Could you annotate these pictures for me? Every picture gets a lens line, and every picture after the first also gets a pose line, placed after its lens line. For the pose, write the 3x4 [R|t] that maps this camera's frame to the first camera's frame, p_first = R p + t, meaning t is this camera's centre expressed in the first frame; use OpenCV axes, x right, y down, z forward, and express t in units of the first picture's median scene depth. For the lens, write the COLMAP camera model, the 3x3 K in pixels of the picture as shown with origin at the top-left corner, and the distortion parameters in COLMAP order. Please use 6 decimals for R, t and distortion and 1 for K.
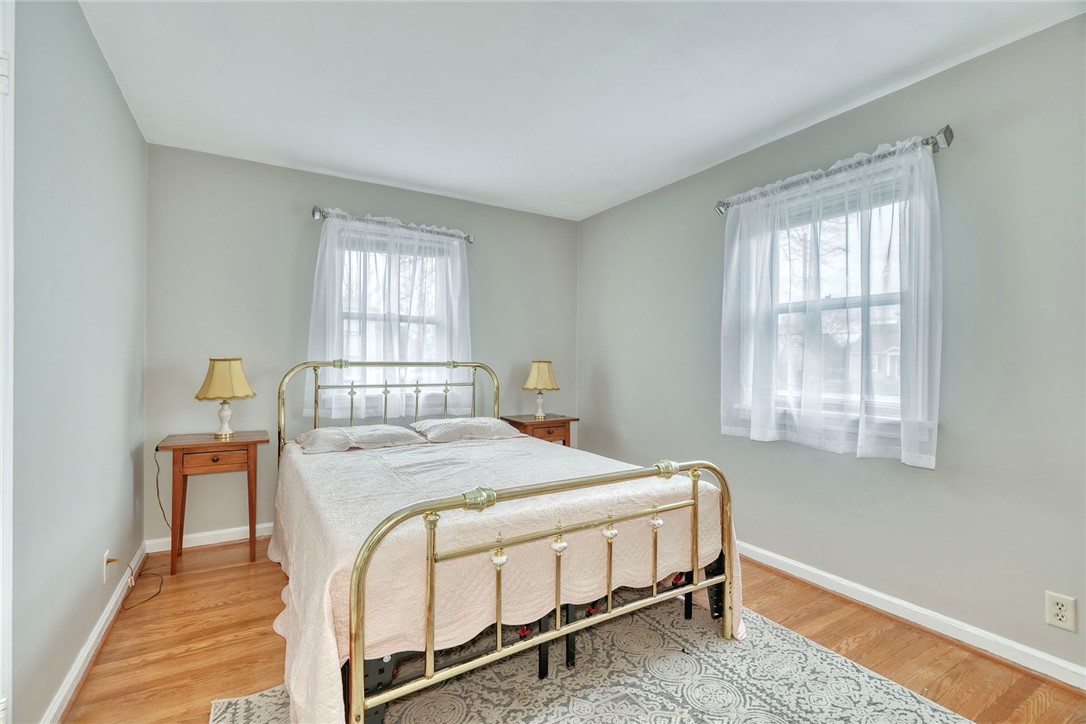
lens RADIAL K [[493.1, 0, 539.6], [0, 493.1, 361.4], [0, 0, 1]] dist [-0.002478, 0.000020]
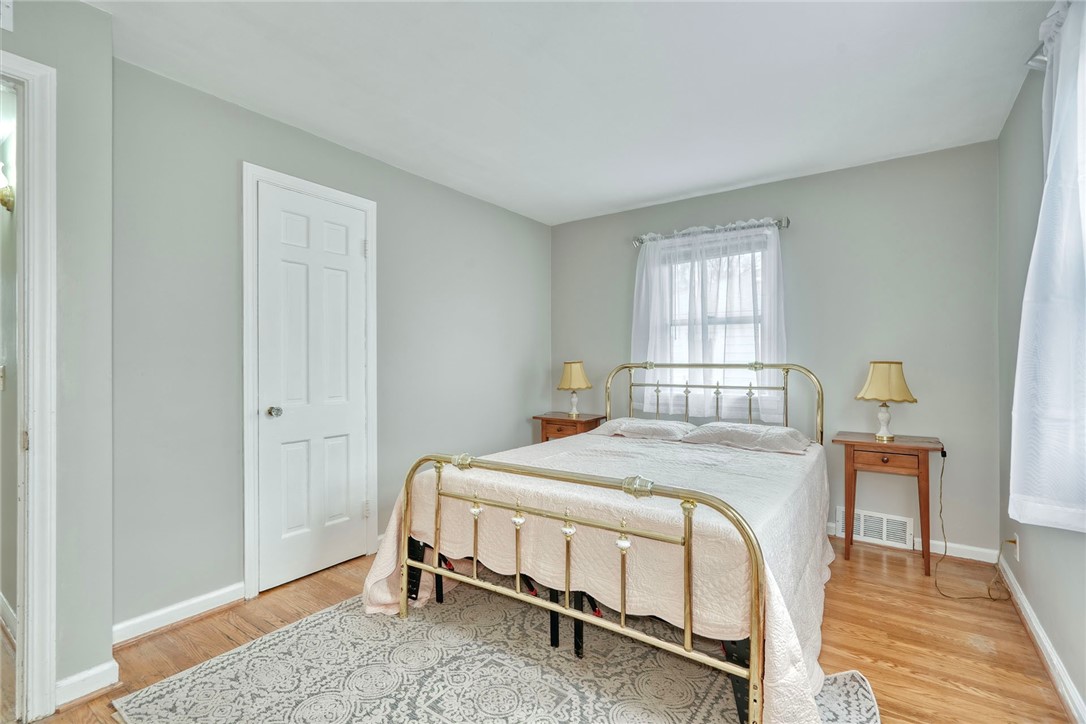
lens RADIAL K [[493.1, 0, 539.6], [0, 493.1, 361.4], [0, 0, 1]] dist [-0.002478, 0.000020]
pose [[0.402697, -0.009039, -0.915289, 0.553486], [0.004400, 0.999959, -0.007939, 0.003342], [0.915323, -0.000830, 0.402721, 0.282846]]
